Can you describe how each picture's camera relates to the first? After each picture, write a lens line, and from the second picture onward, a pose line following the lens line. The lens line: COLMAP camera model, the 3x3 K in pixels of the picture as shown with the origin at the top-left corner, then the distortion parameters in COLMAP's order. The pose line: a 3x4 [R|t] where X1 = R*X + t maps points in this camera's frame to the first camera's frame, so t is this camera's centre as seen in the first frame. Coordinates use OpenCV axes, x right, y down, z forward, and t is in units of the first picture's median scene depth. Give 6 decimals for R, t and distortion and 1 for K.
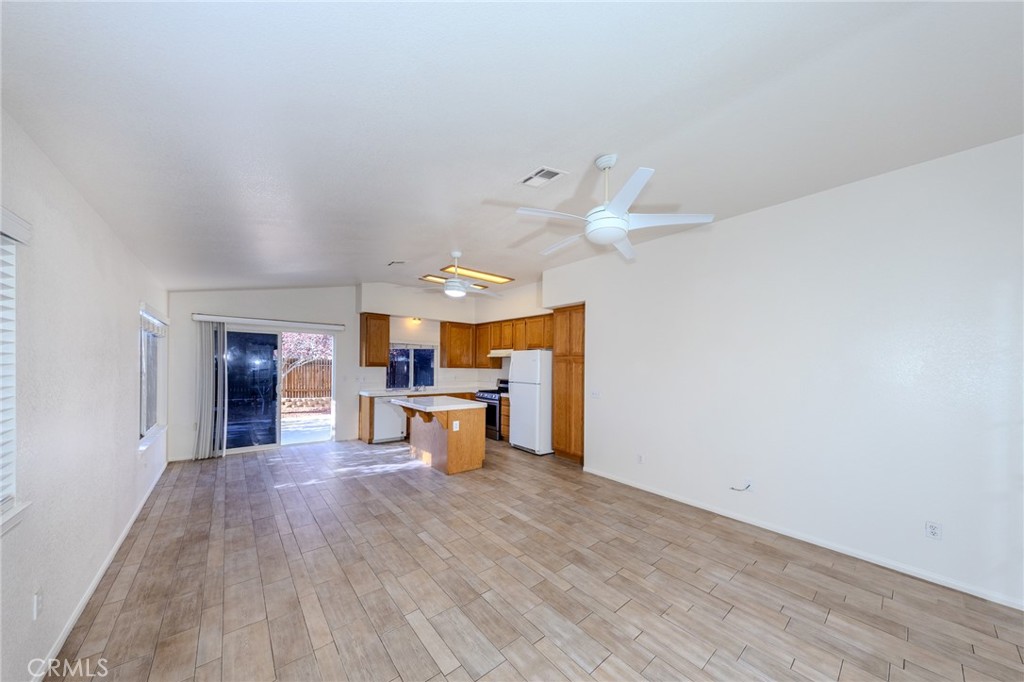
lens RADIAL K [[338.9, 0, 510.3], [0, 338.9, 367.2], [0, 0, 1]] dist [0.009062, -0.000121]
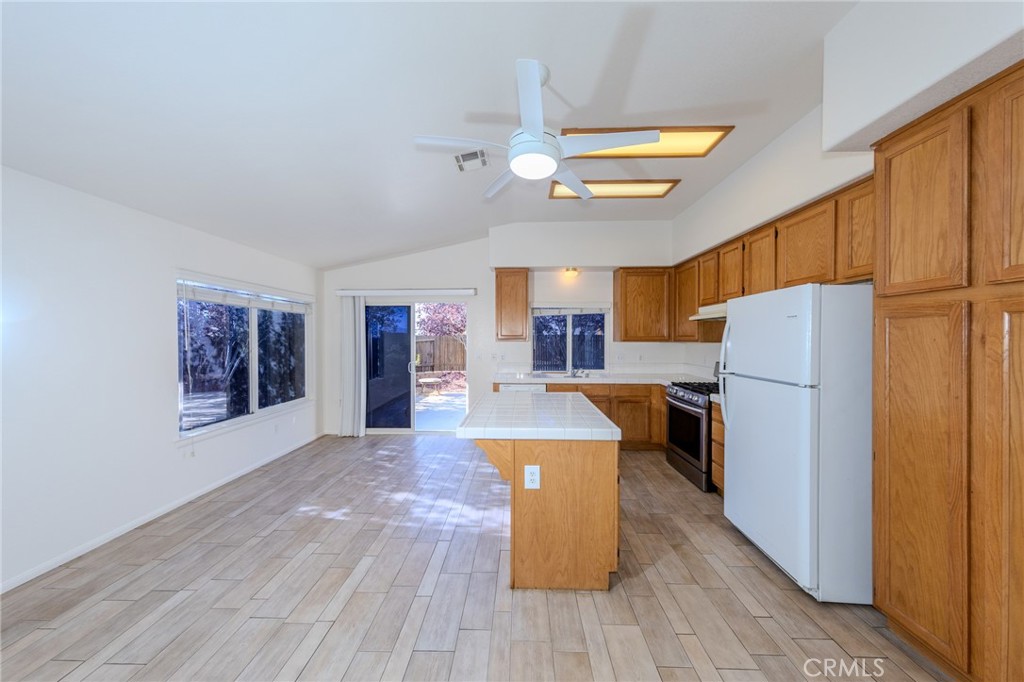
lens RADIAL K [[320.8, 0, 515.3], [0, 320.8, 343.5], [0, 0, 1]] dist [0.008514, -0.000319]
pose [[0.753887, -0.005990, -0.656977, 0.077715], [0.008061, 0.999968, 0.000132, 0.004829], [0.656955, -0.005395, 0.753911, 0.595774]]
